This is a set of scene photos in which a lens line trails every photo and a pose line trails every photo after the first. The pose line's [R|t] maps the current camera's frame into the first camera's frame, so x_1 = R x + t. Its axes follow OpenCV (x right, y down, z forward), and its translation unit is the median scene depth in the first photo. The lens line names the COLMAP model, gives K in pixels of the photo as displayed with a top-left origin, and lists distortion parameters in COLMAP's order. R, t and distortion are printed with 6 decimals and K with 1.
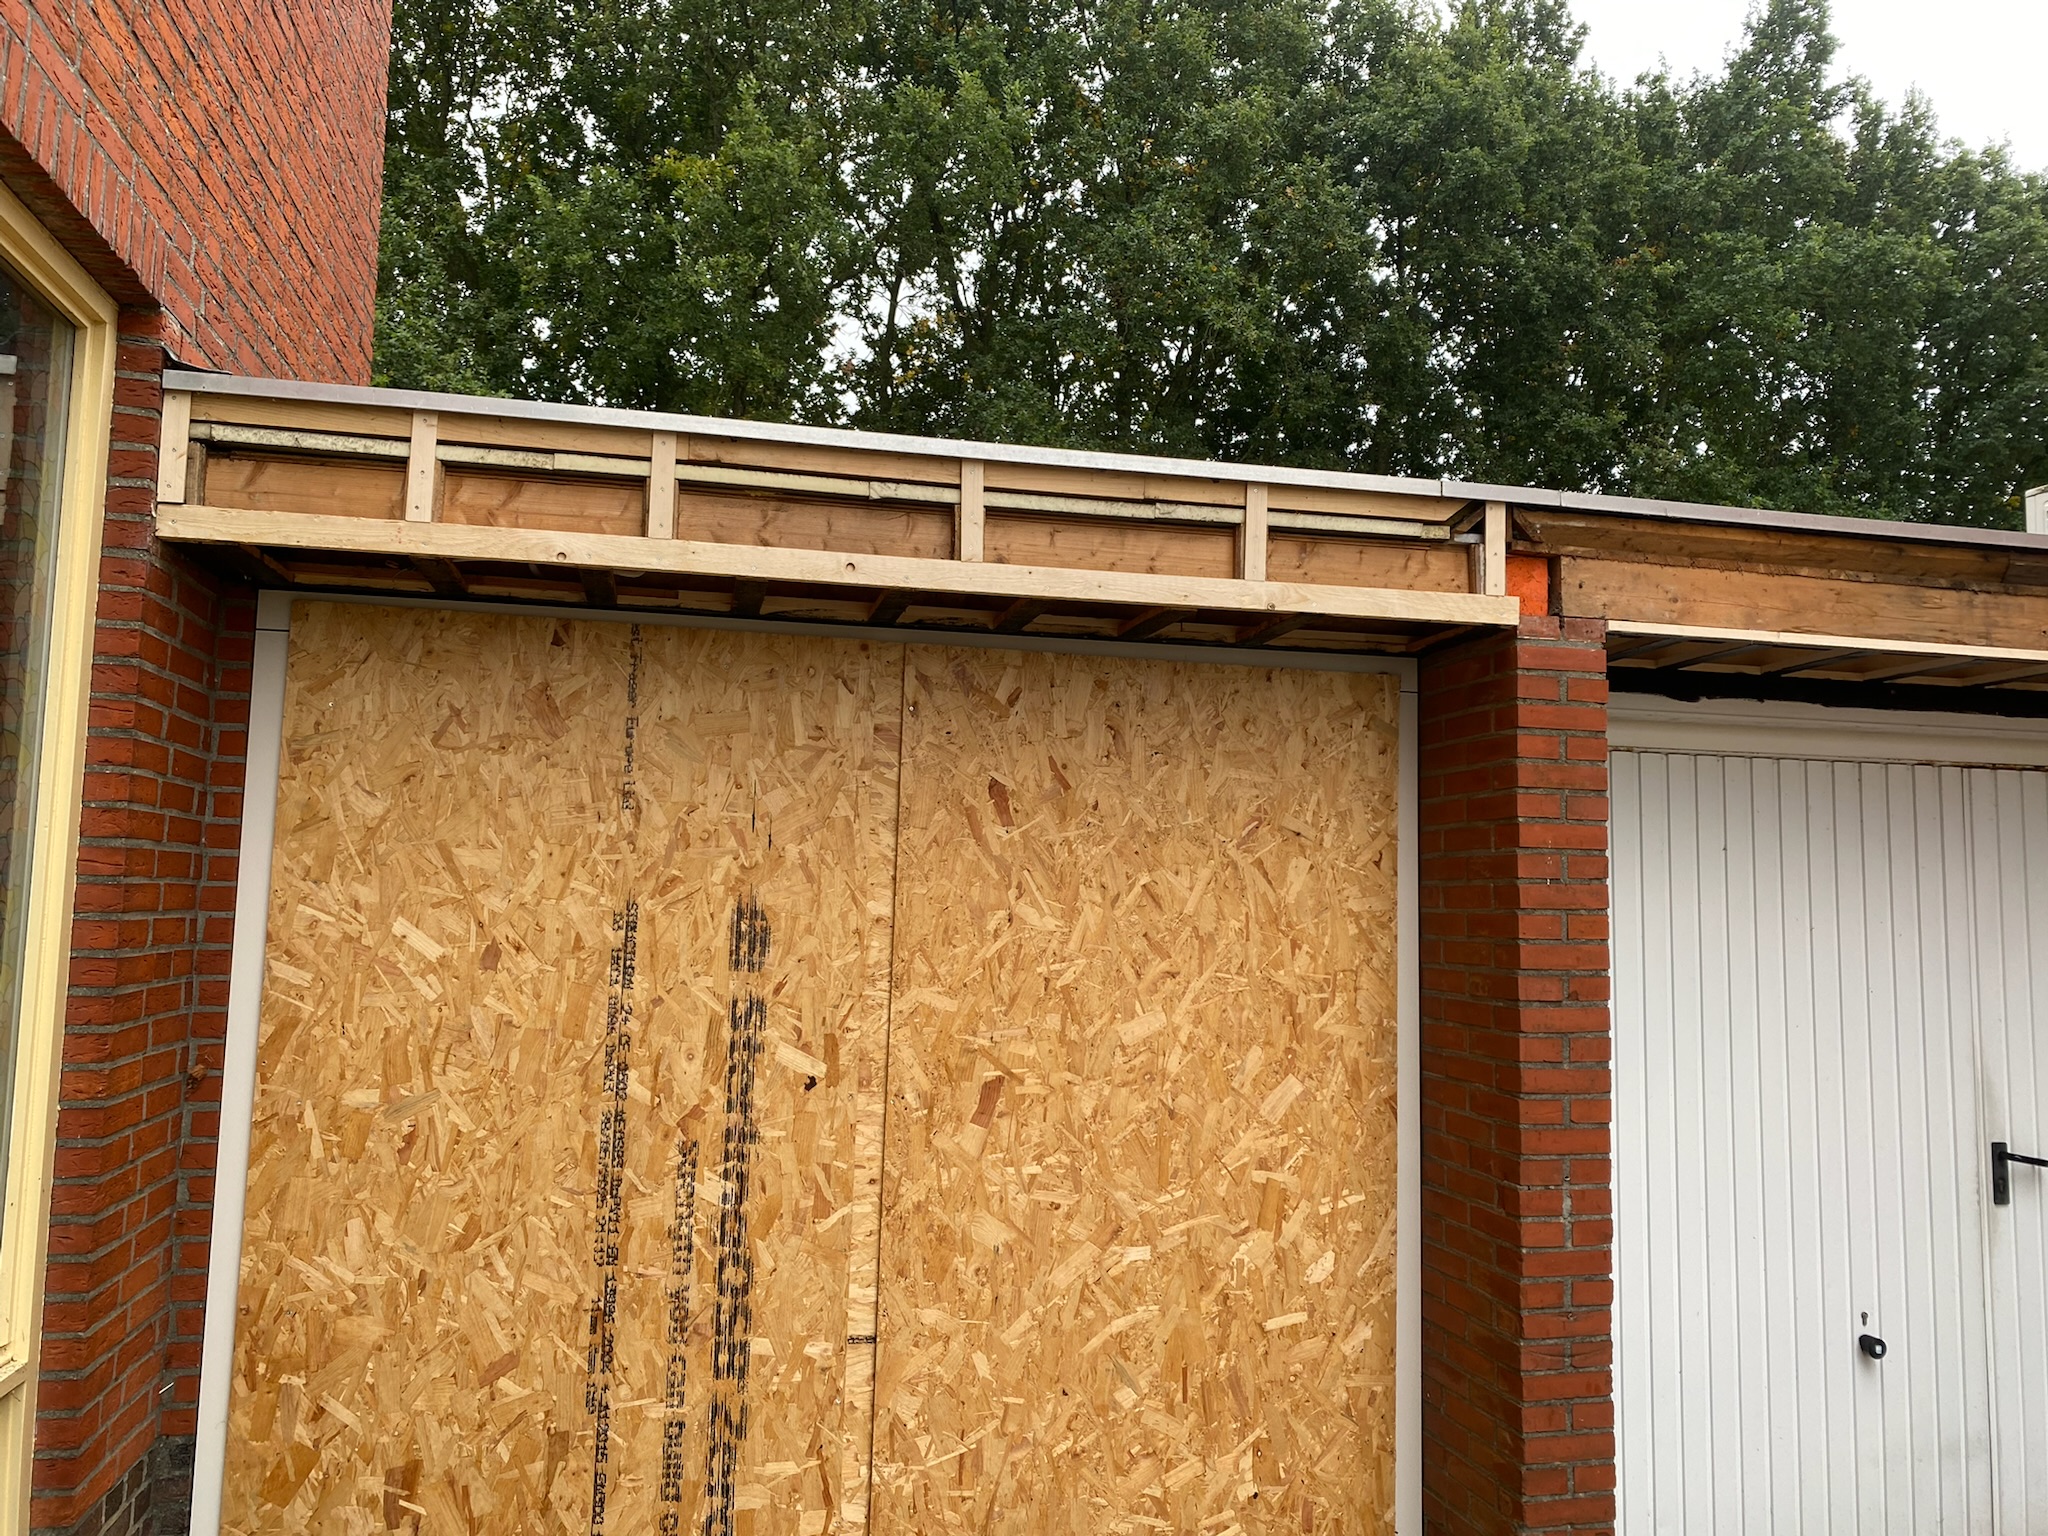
lens RADIAL K [[1555.0, 0, 1025.4], [0, 1555.0, 785.9], [0, 0, 1]] dist [0.031135, -0.023579]
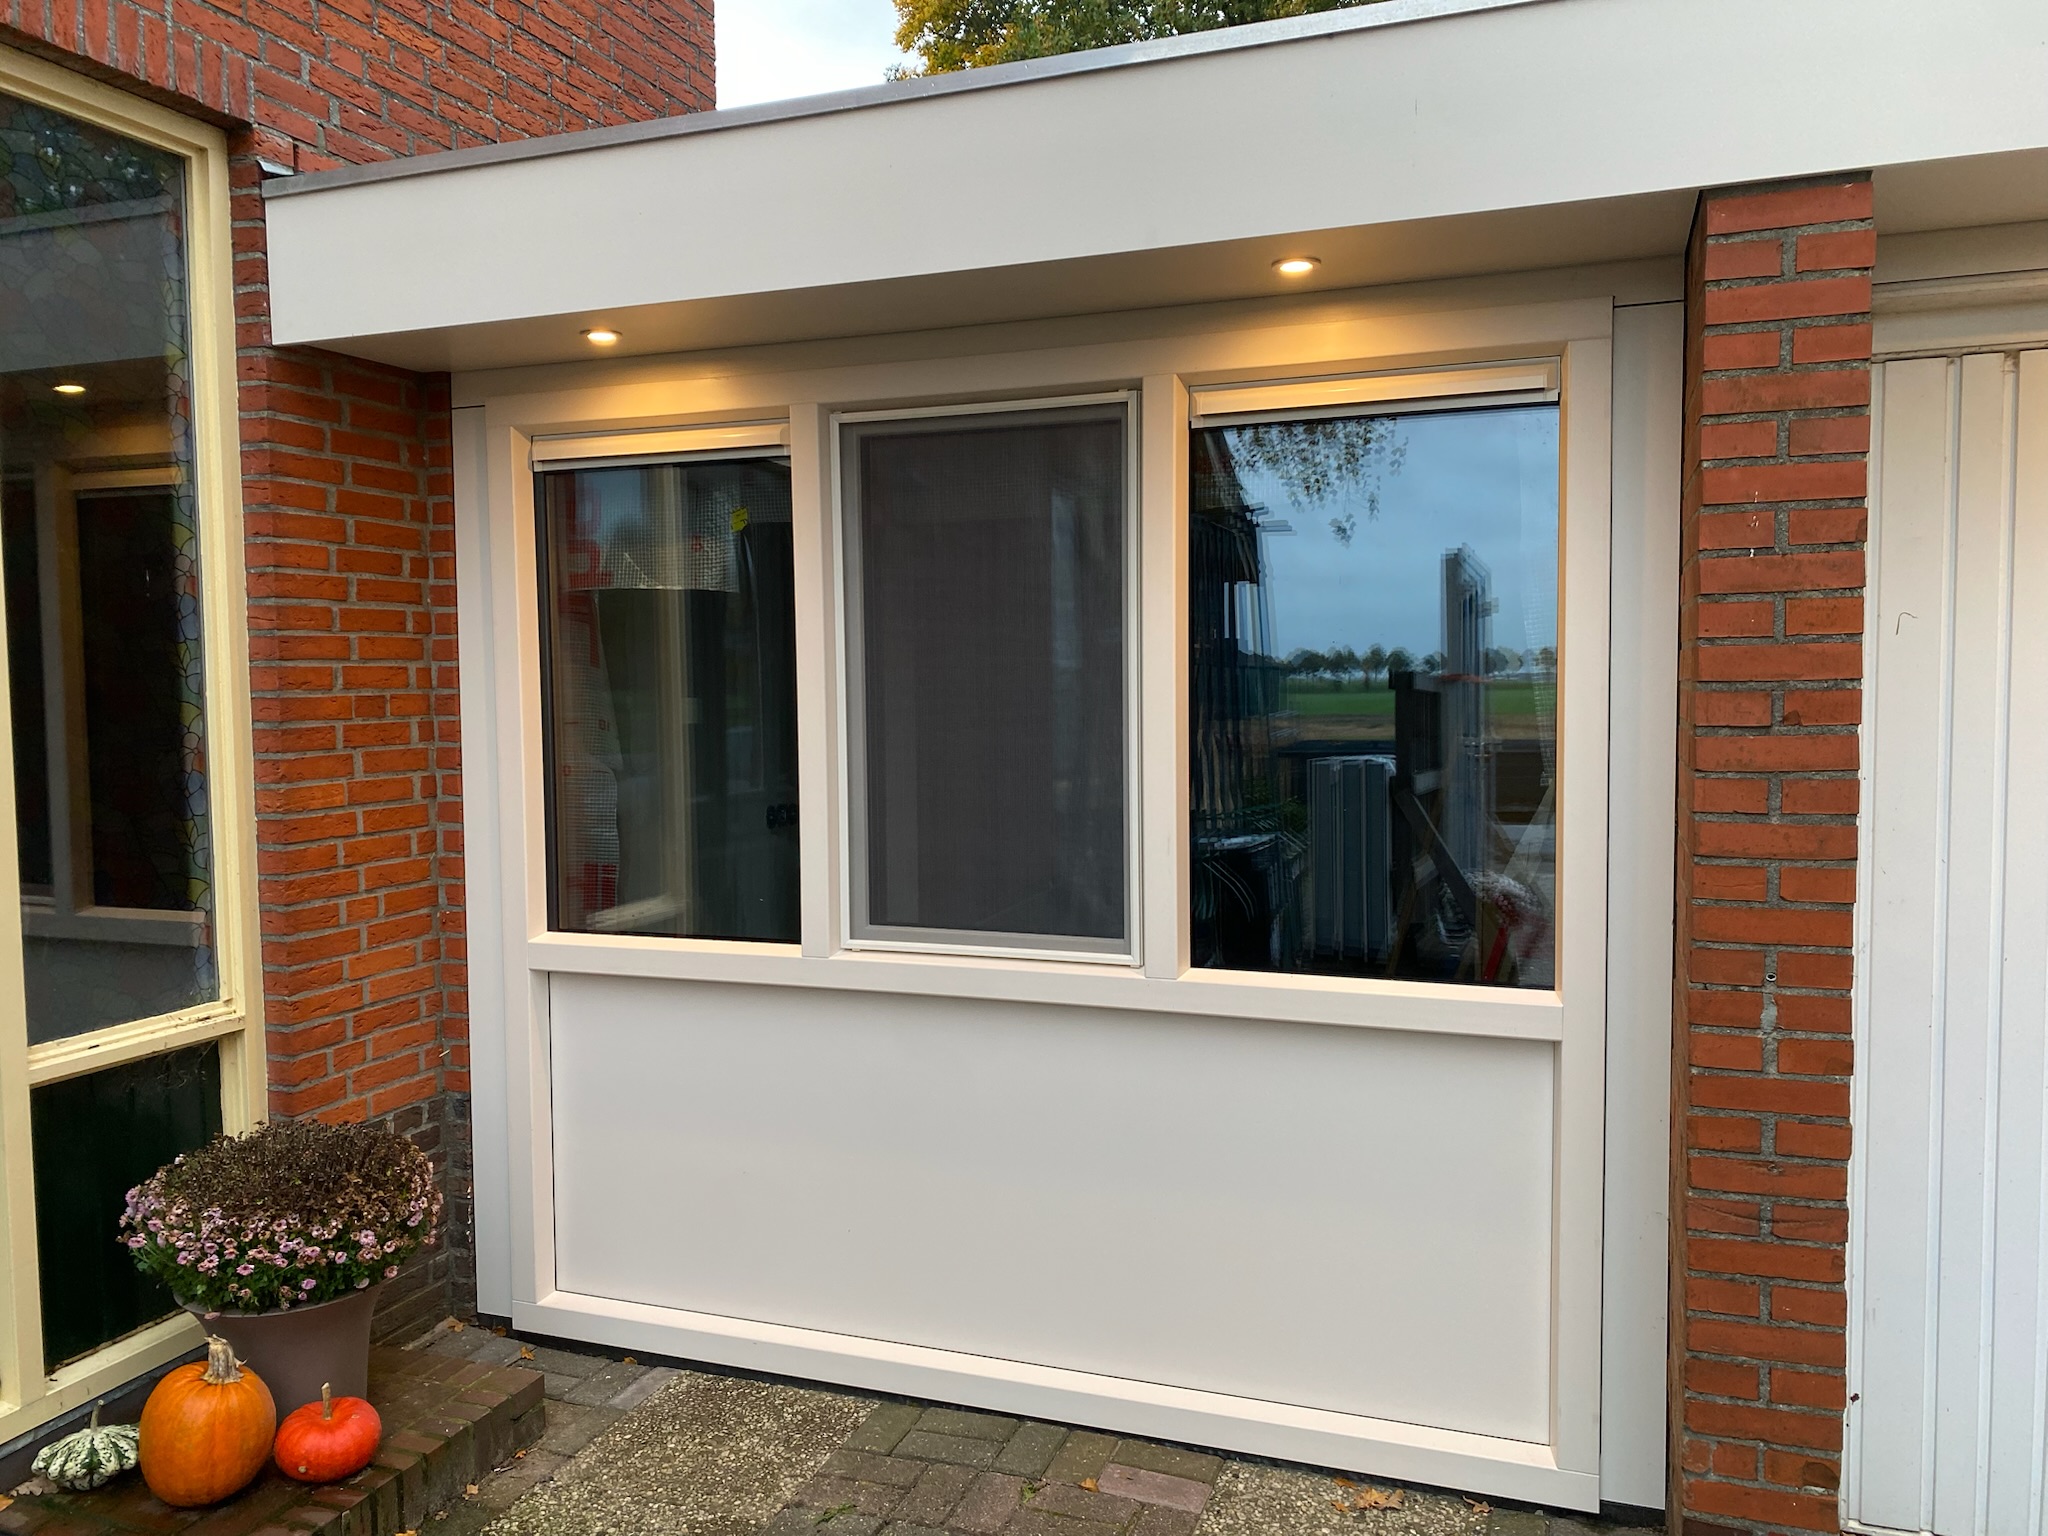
lens RADIAL K [[1555.0, 0, 994.2], [0, 1555.0, 779.2], [0, 0, 1]] dist [0.031135, -0.023579]
pose [[0.835293, 0.007173, -0.549758, 0.438517], [0.071657, 0.989966, 0.121791, 0.052657], [0.545116, -0.141125, 0.826397, 0.244133]]
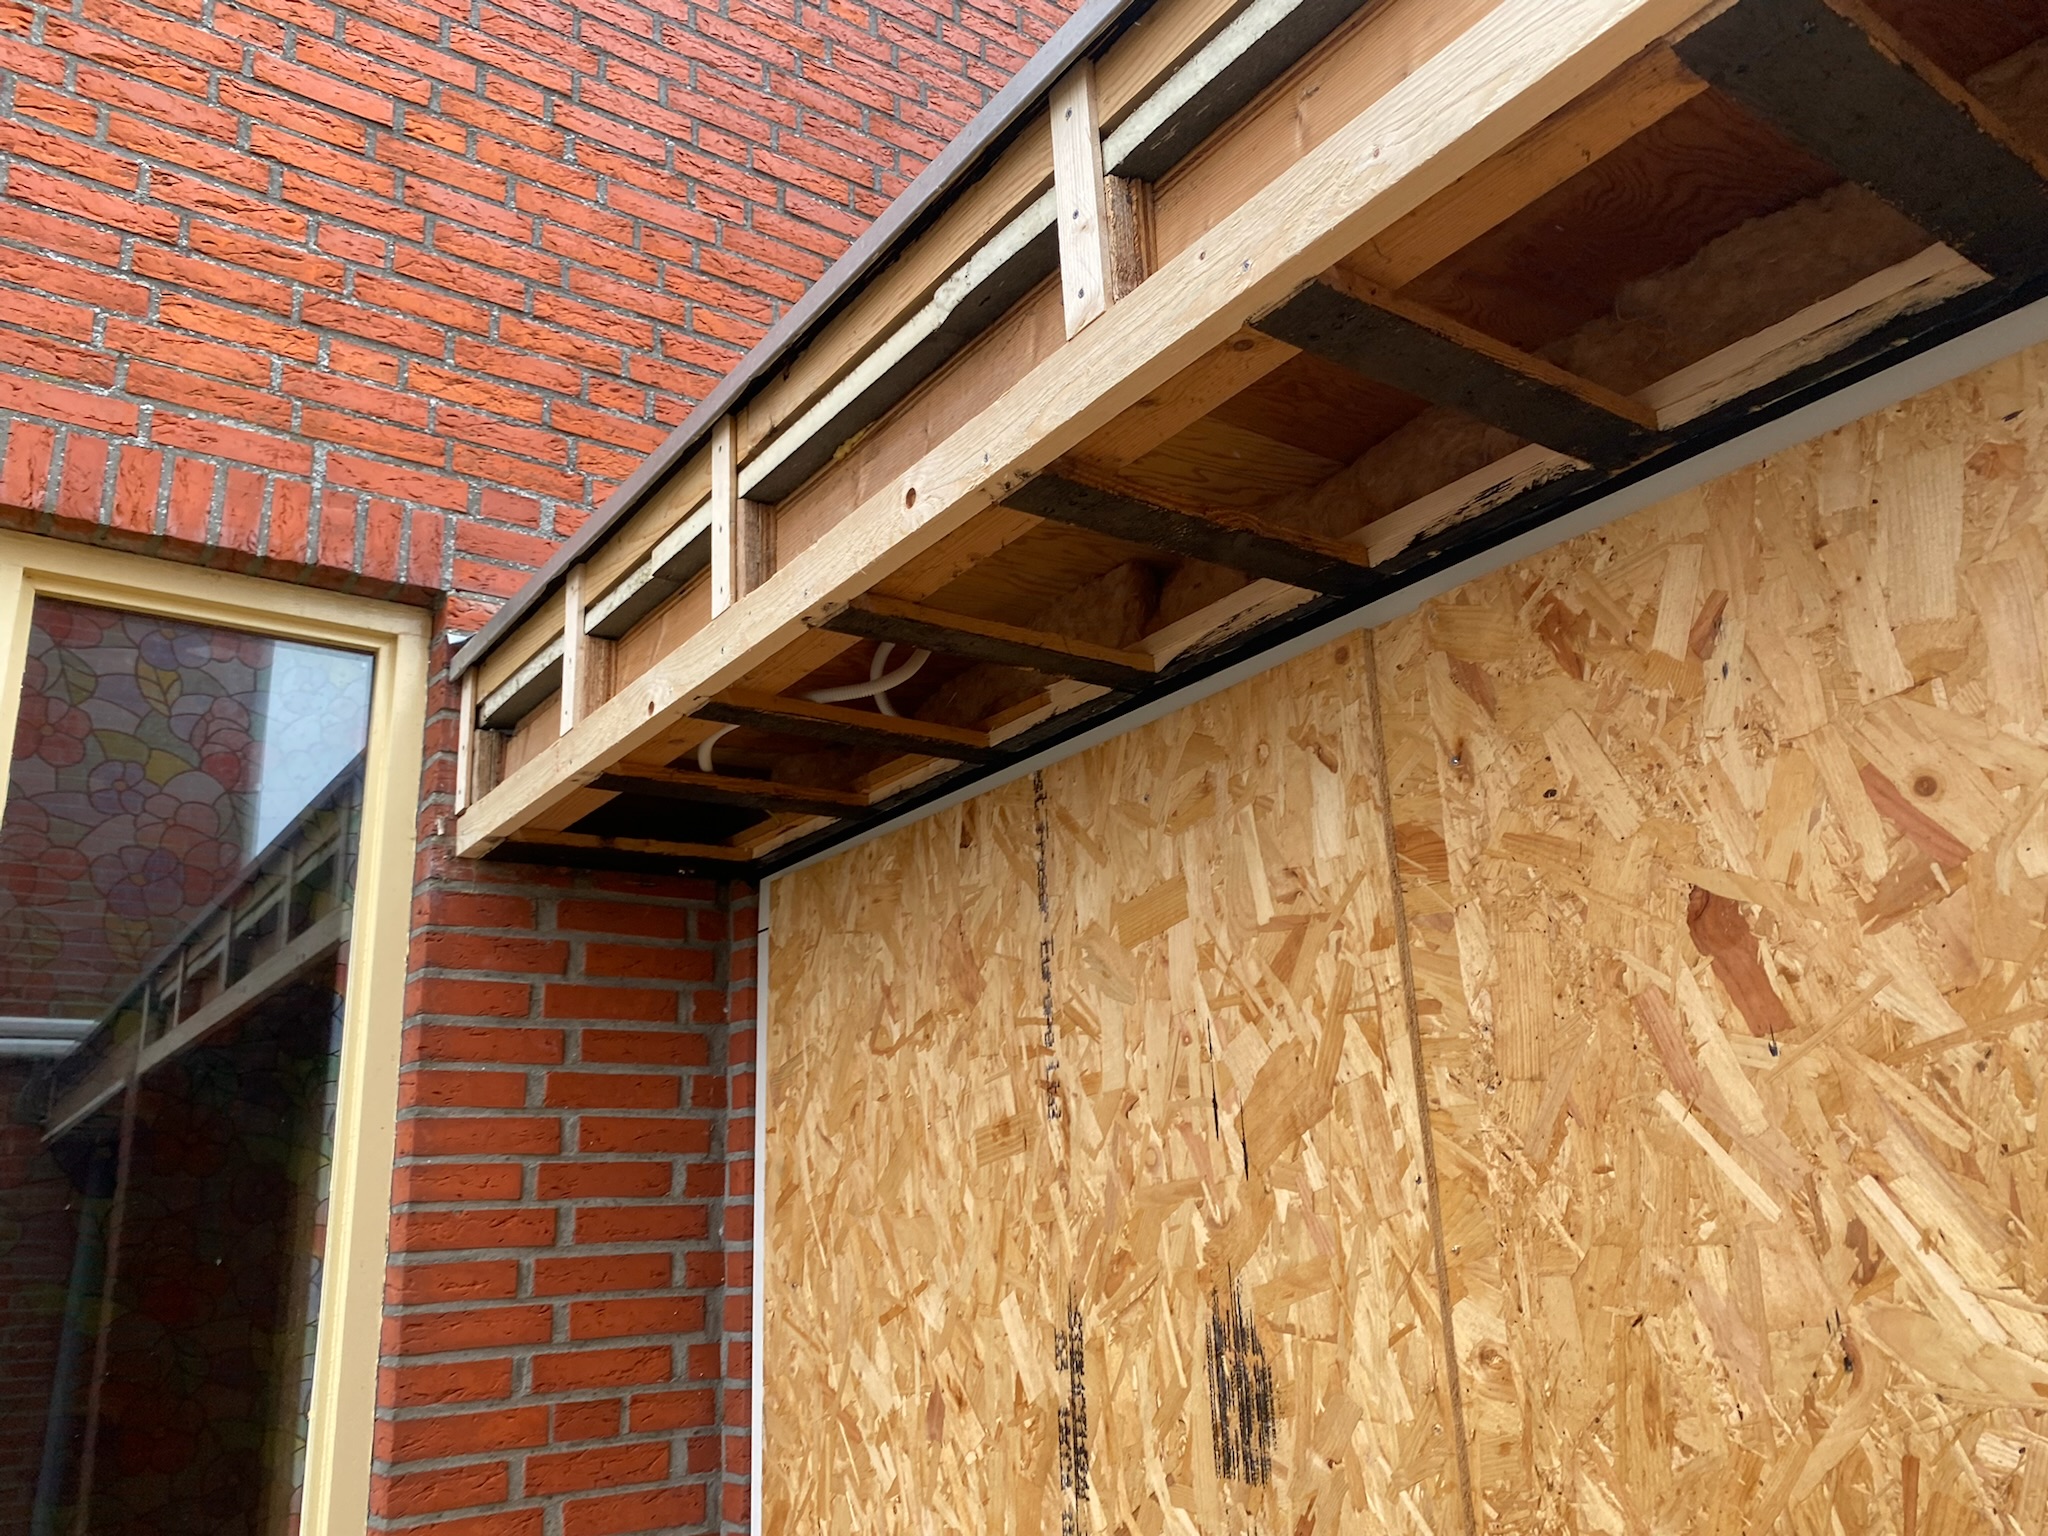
lens RADIAL K [[1555.0, 0, 985.1], [0, 1555.0, 782.2], [0, 0, 1]] dist [0.031135, -0.023579]
pose [[0.392656, -0.296908, -0.870441, 0.218516], [0.124831, 0.954902, -0.269406, 0.044823], [0.911174, -0.002874, 0.412011, 0.773319]]
